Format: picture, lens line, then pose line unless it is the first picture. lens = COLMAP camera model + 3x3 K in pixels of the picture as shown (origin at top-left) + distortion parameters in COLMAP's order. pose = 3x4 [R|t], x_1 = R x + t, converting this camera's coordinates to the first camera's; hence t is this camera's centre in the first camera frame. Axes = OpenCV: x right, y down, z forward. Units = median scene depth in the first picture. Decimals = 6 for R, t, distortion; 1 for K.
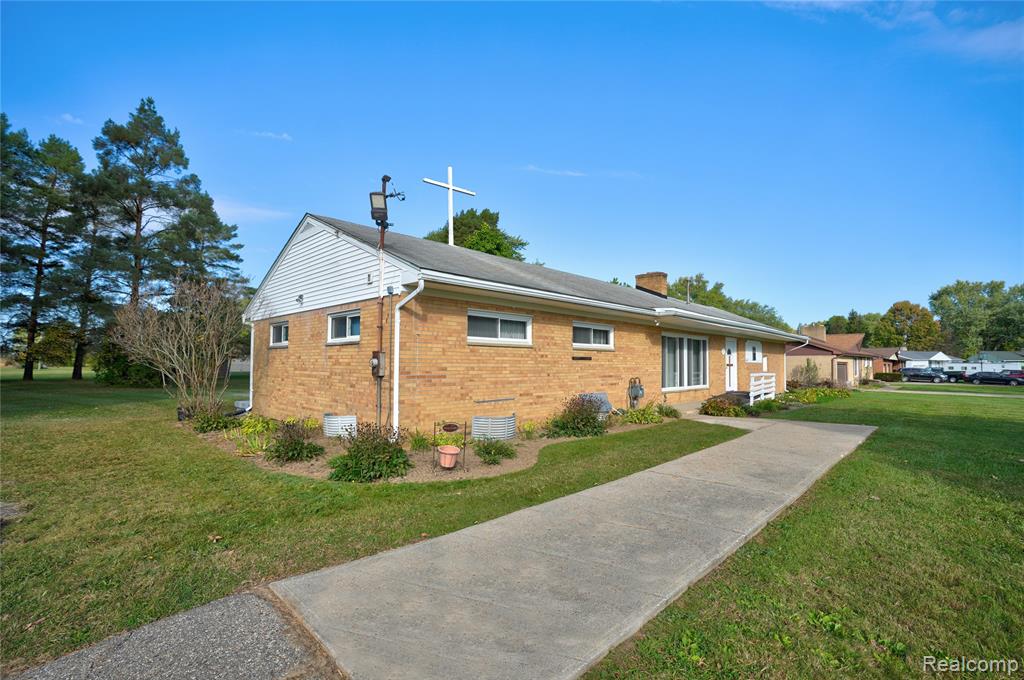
lens RADIAL K [[464.1, 0, 514.8], [0, 464.1, 343.9], [0, 0, 1]] dist [-0.070845, 0.027876]
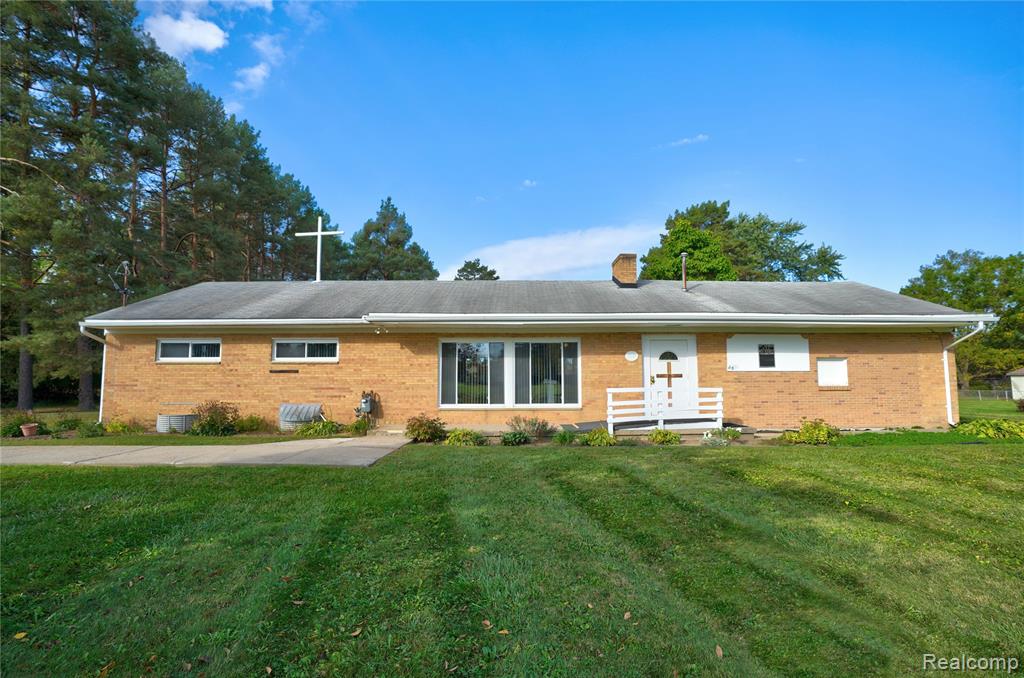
lens RADIAL K [[464.1, 0, 514.8], [0, 464.1, 342.9], [0, 0, 1]] dist [-0.070845, 0.027876]
pose [[0.710706, -0.066191, -0.700368, 0.931977], [0.038935, 0.997739, -0.054785, 0.031842], [0.702411, 0.011667, 0.711676, 0.438600]]
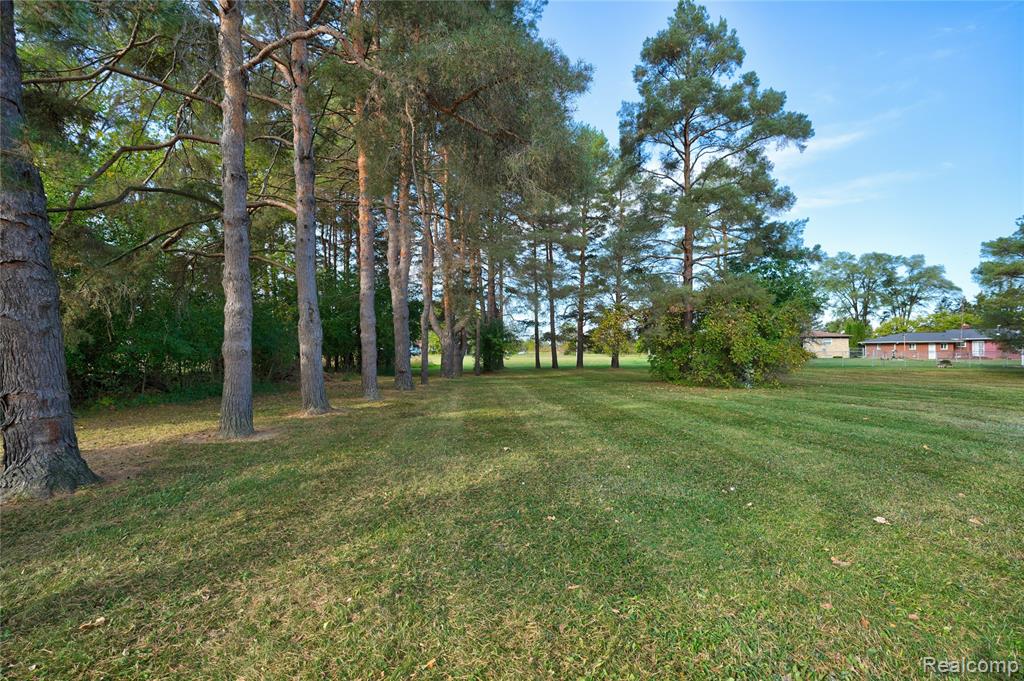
lens RADIAL K [[479.8, 0, 512.2], [0, 479.8, 344.4], [0, 0, 1]] dist [-0.075296, 0.037323]
pose [[0.585321, -0.014203, -0.810677, -0.745981], [0.039998, 0.999135, 0.011374, 0.020836], [0.809815, -0.039083, 0.585383, 0.579474]]
